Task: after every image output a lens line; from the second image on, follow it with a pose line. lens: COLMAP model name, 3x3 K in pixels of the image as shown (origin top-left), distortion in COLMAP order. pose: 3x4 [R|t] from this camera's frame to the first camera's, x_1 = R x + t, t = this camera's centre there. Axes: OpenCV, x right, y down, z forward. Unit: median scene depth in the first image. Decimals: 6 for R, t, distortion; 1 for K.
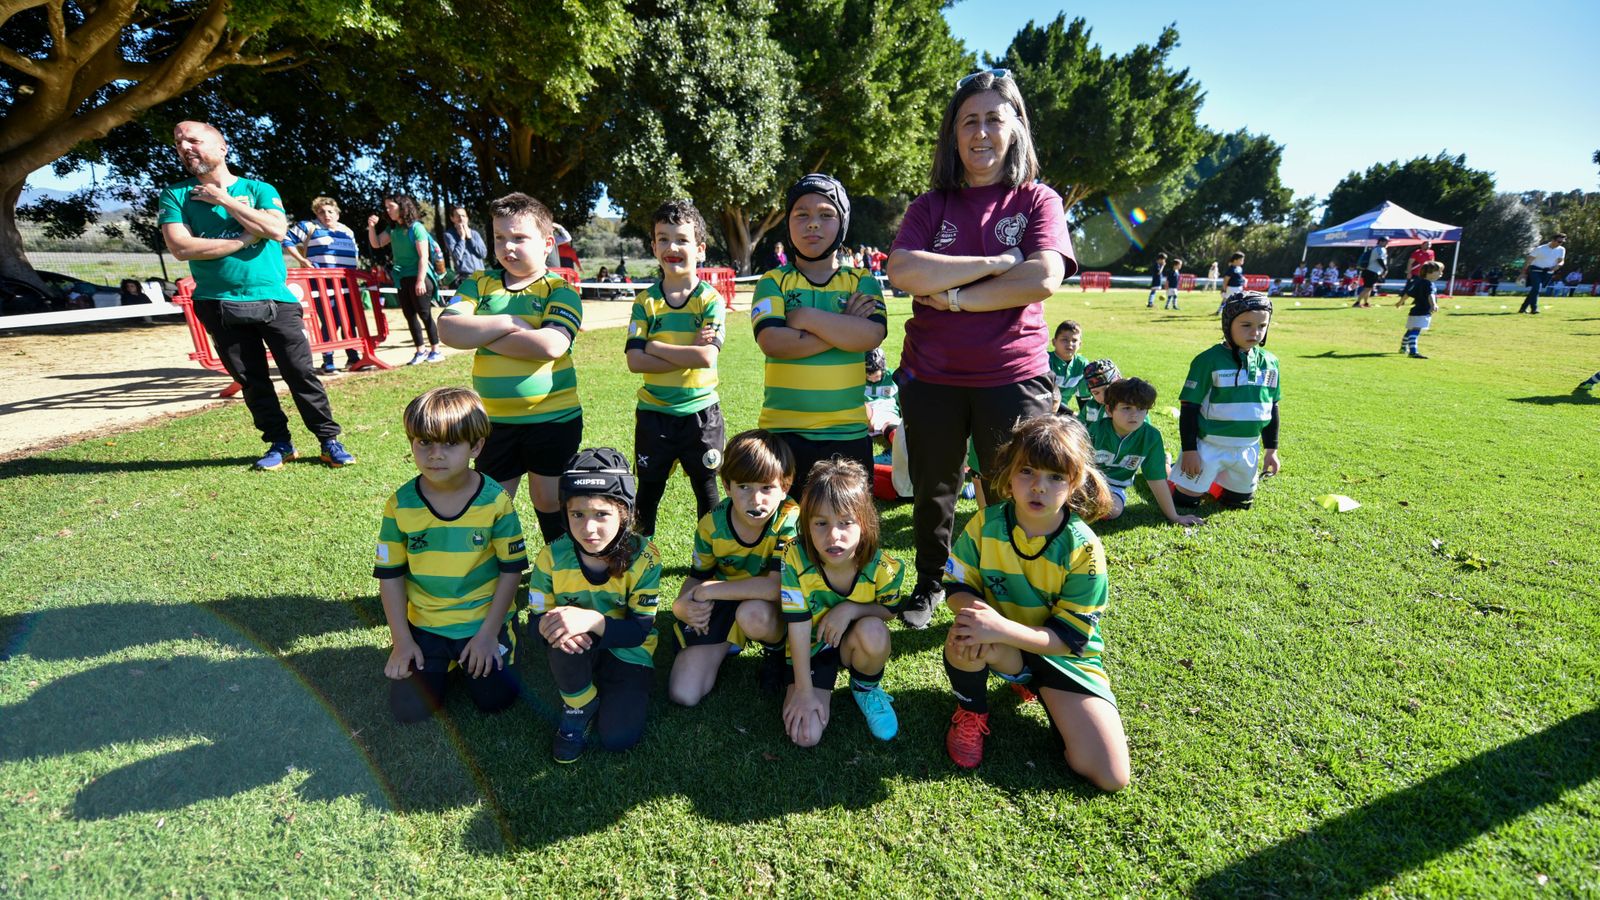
lens RADIAL K [[642.9, 0, 801.4], [0, 642.9, 448.5], [0, 0, 1]] dist [0.000448, -0.001141]
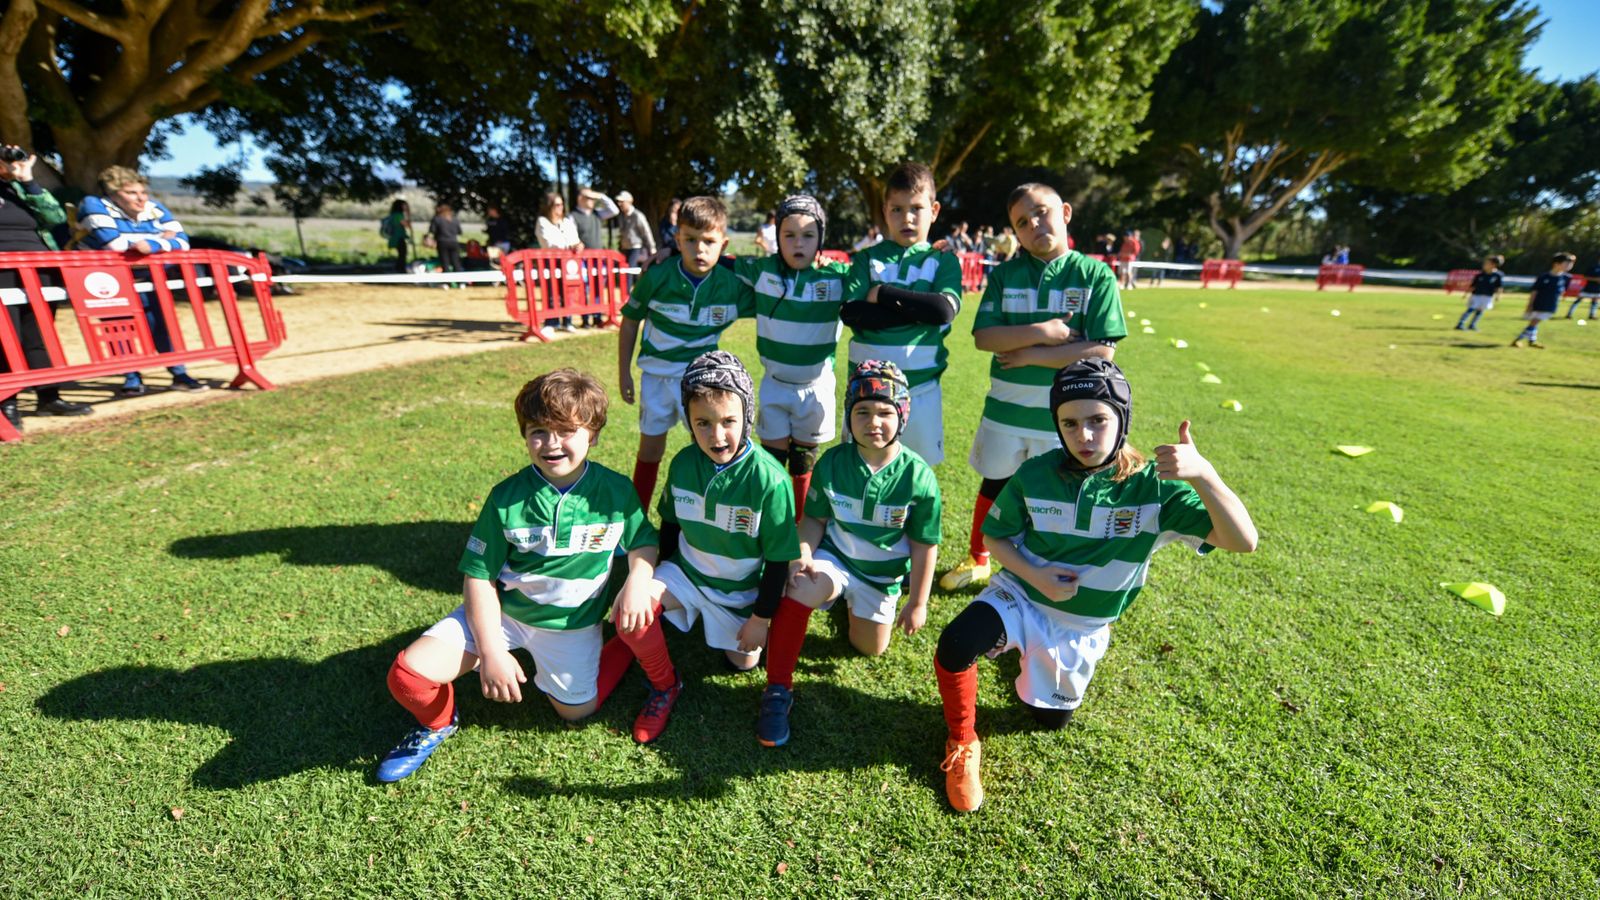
lens RADIAL K [[642.9, 0, 798.6], [0, 642.9, 451.9], [0, 0, 1]] dist [0.000448, -0.001141]
pose [[0.968020, 0.097515, -0.231146, 0.037845], [-0.088824, 0.994903, 0.047737, -0.043961], [0.234623, -0.025679, 0.971747, 0.132353]]
